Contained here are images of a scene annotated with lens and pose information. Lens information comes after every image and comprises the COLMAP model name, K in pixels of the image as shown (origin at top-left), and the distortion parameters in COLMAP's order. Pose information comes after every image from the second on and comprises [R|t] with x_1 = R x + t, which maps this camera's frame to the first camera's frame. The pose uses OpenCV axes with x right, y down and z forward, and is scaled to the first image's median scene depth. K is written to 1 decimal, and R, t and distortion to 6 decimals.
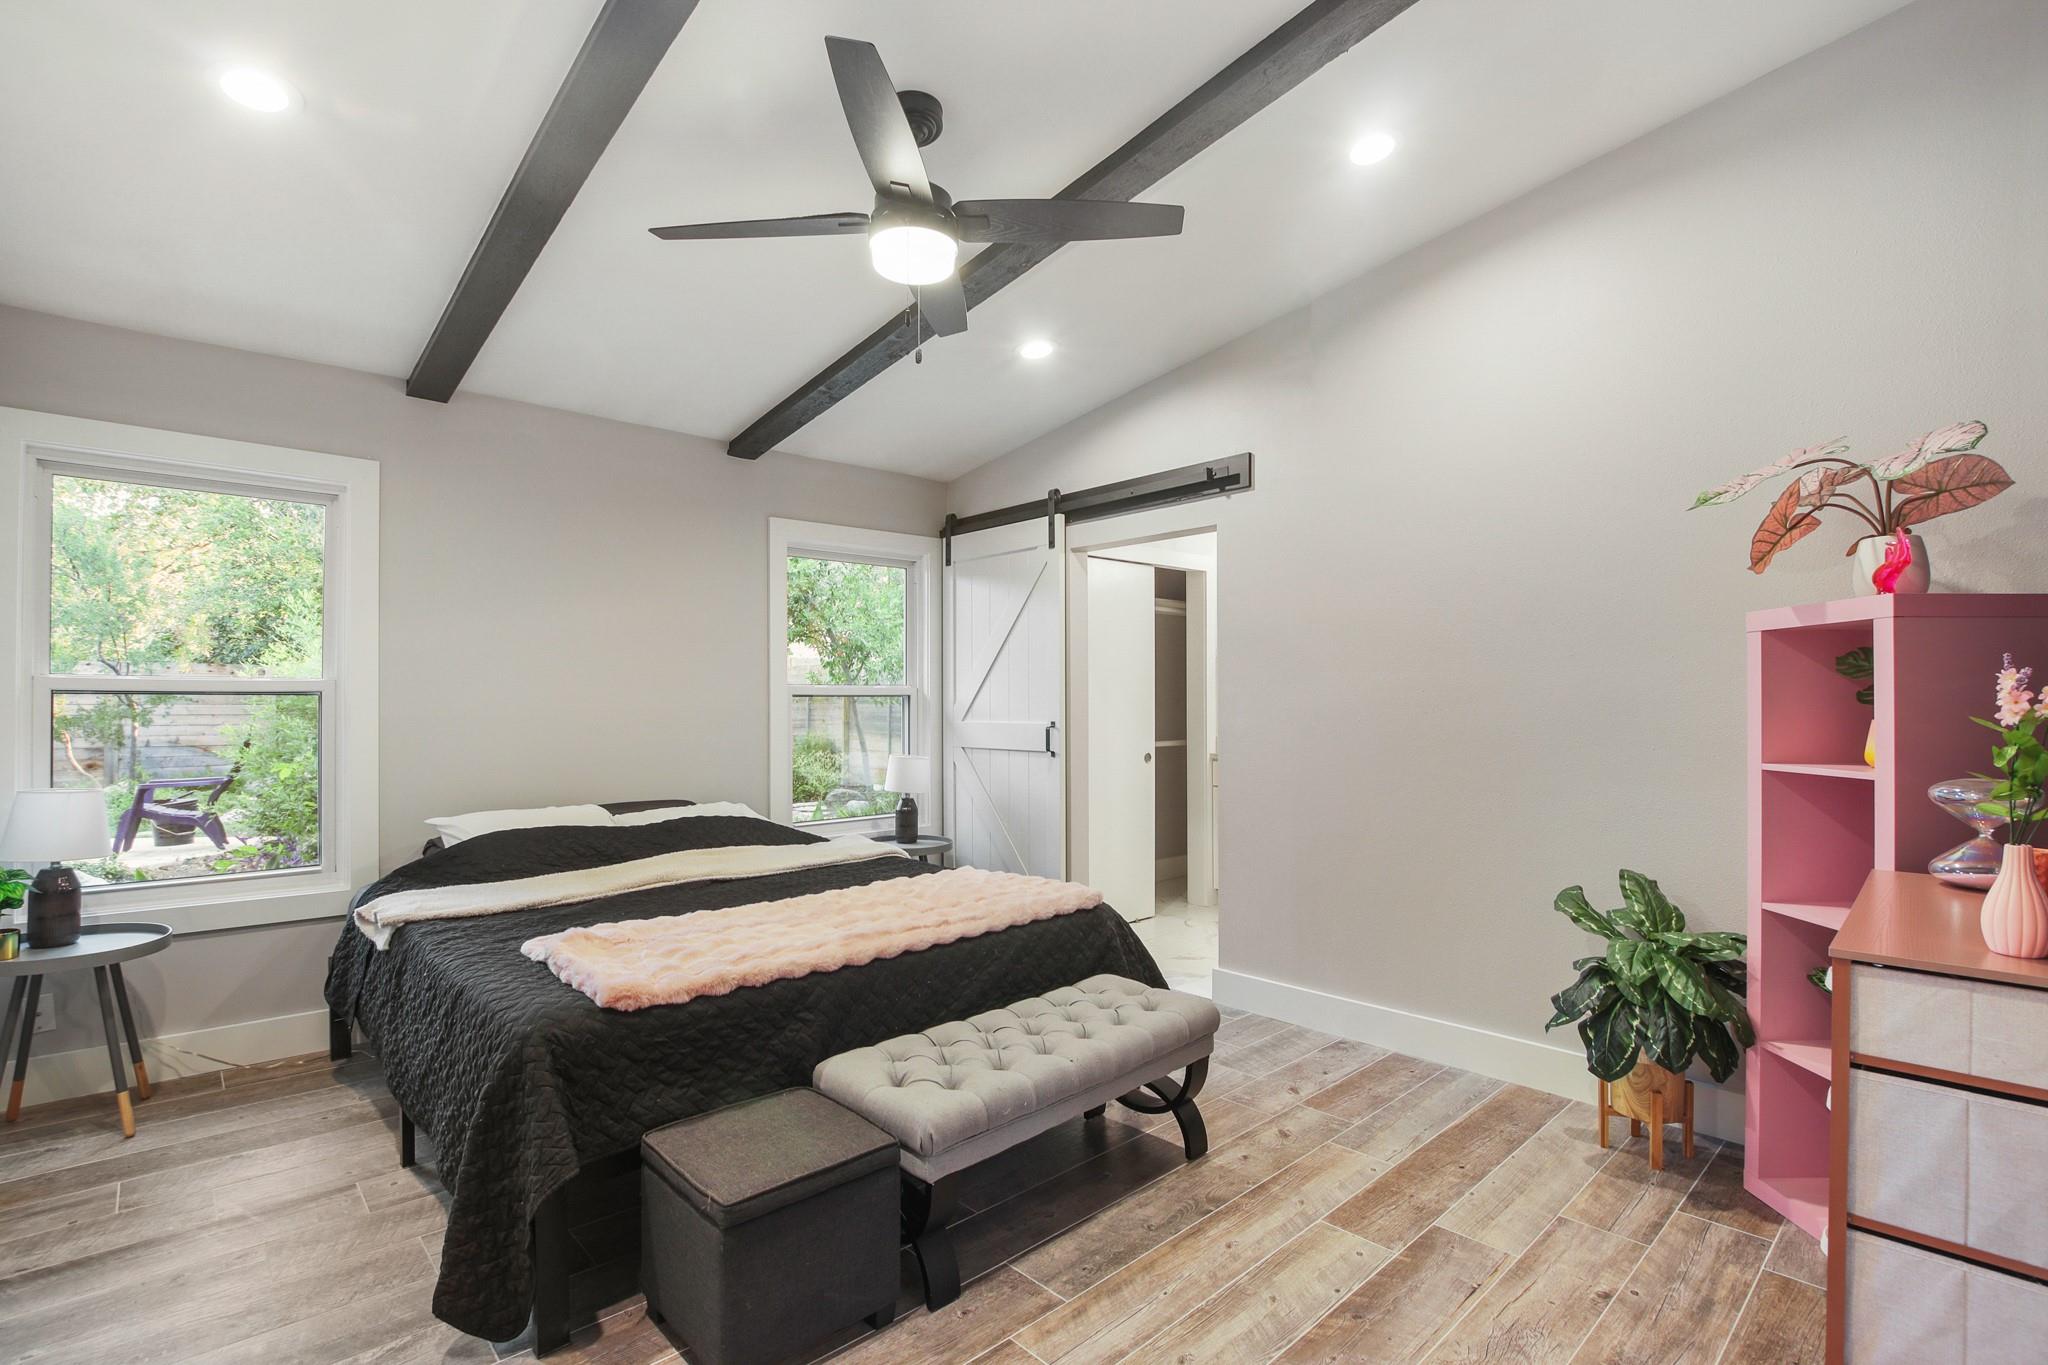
lens RADIAL K [[950.4, 0, 1029.7], [0, 950.4, 724.2], [0, 0, 1]] dist [-0.042793, 0.008923]
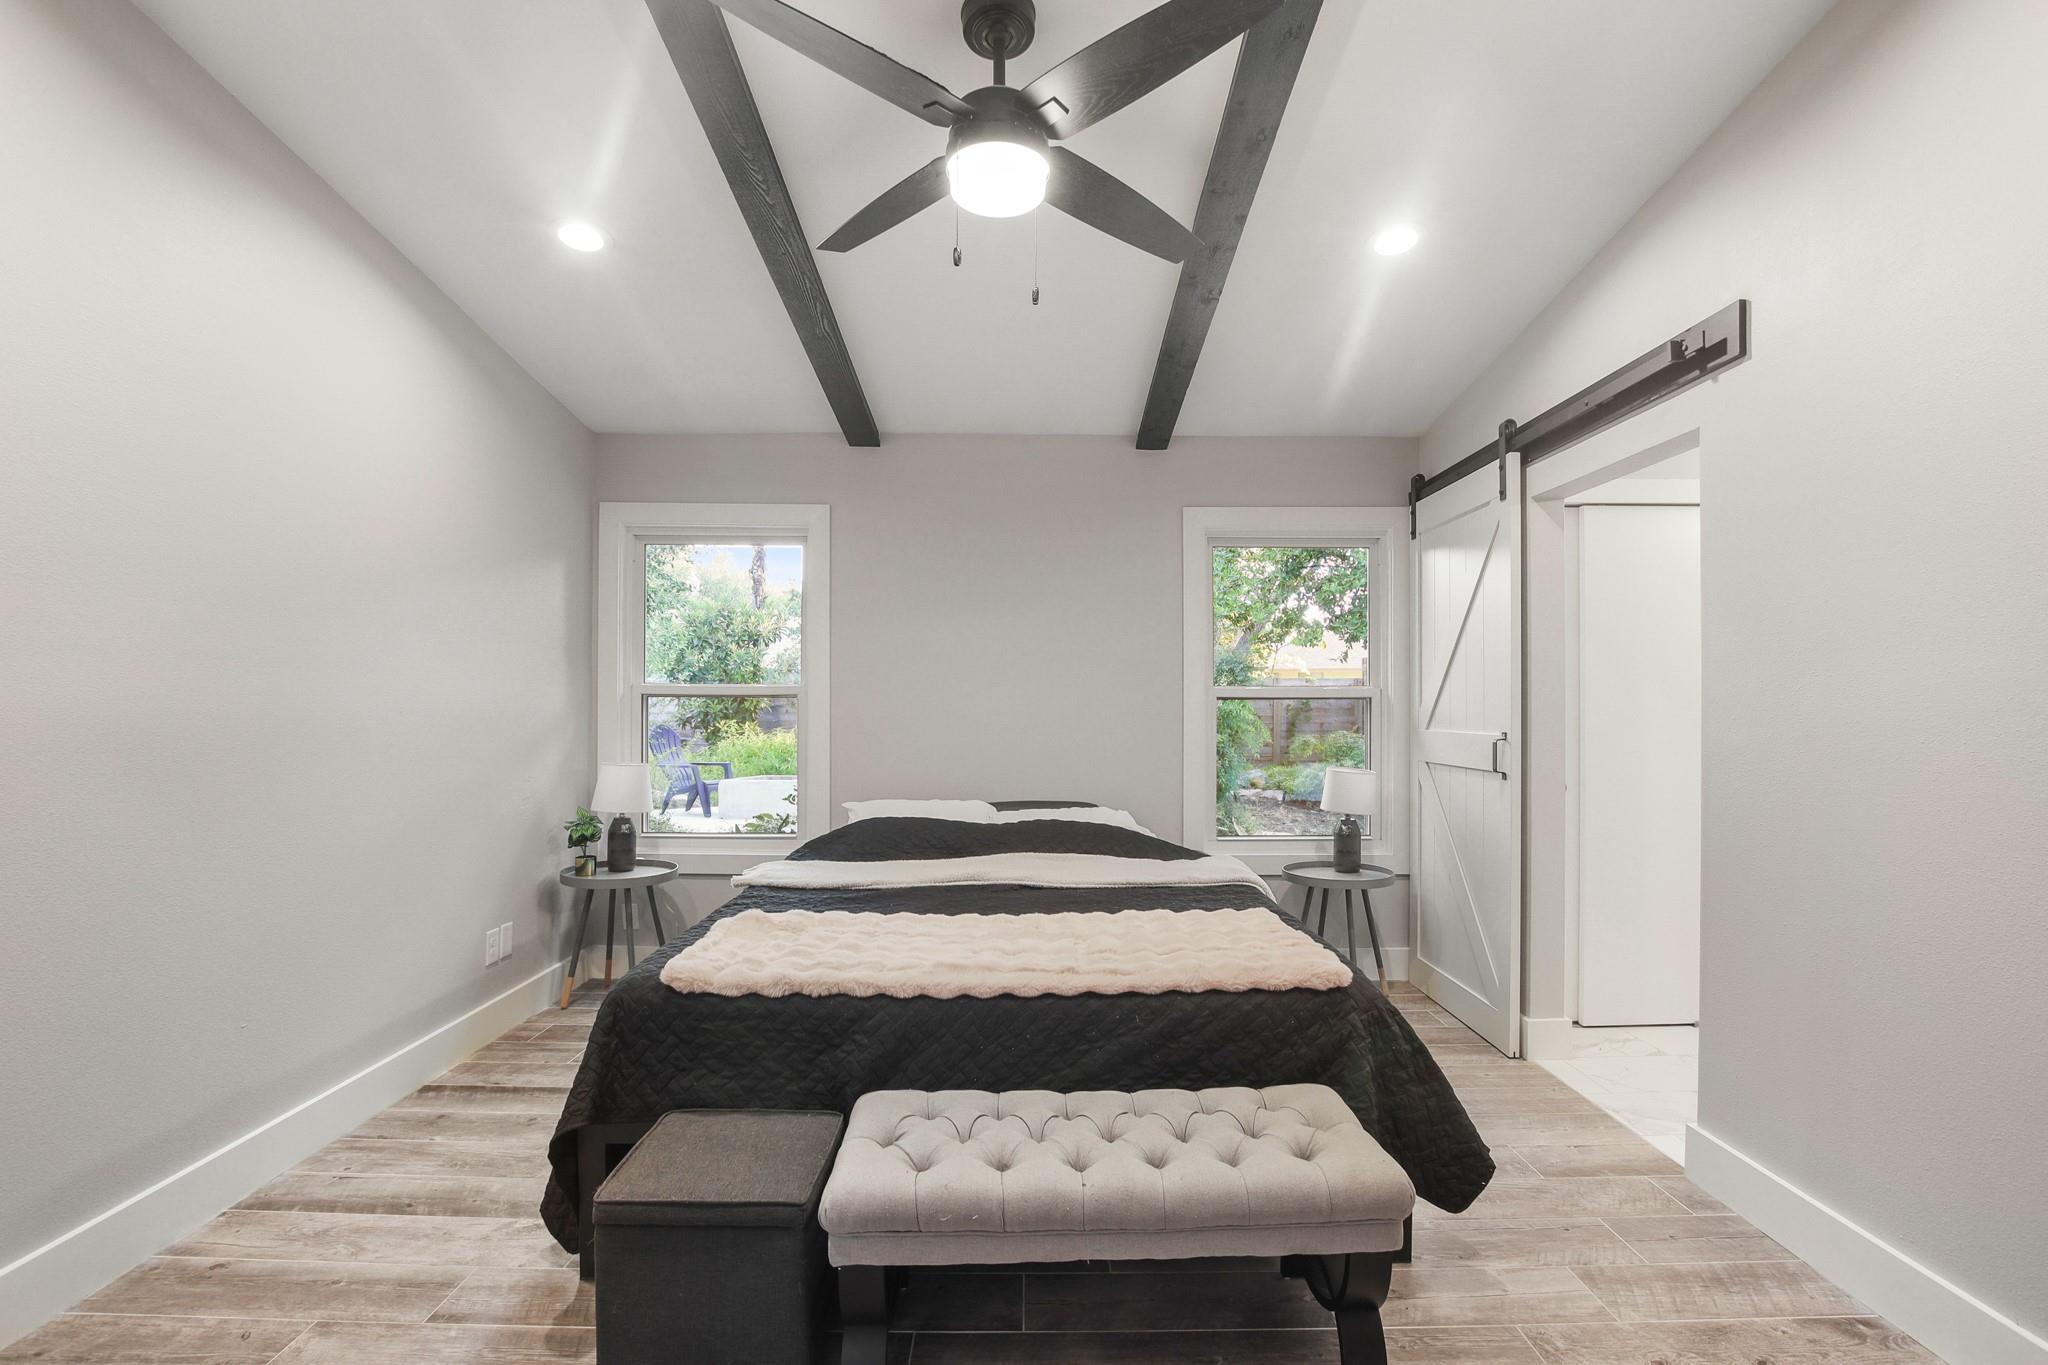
lens RADIAL K [[950.4, 0, 1029.7], [0, 950.4, 724.2], [0, 0, 1]] dist [-0.042793, 0.008923]
pose [[0.736305, 0.016786, -0.676442, 0.389920], [-0.019694, 0.999800, 0.003372, -0.006904], [0.676363, 0.010839, 0.736489, 0.321038]]
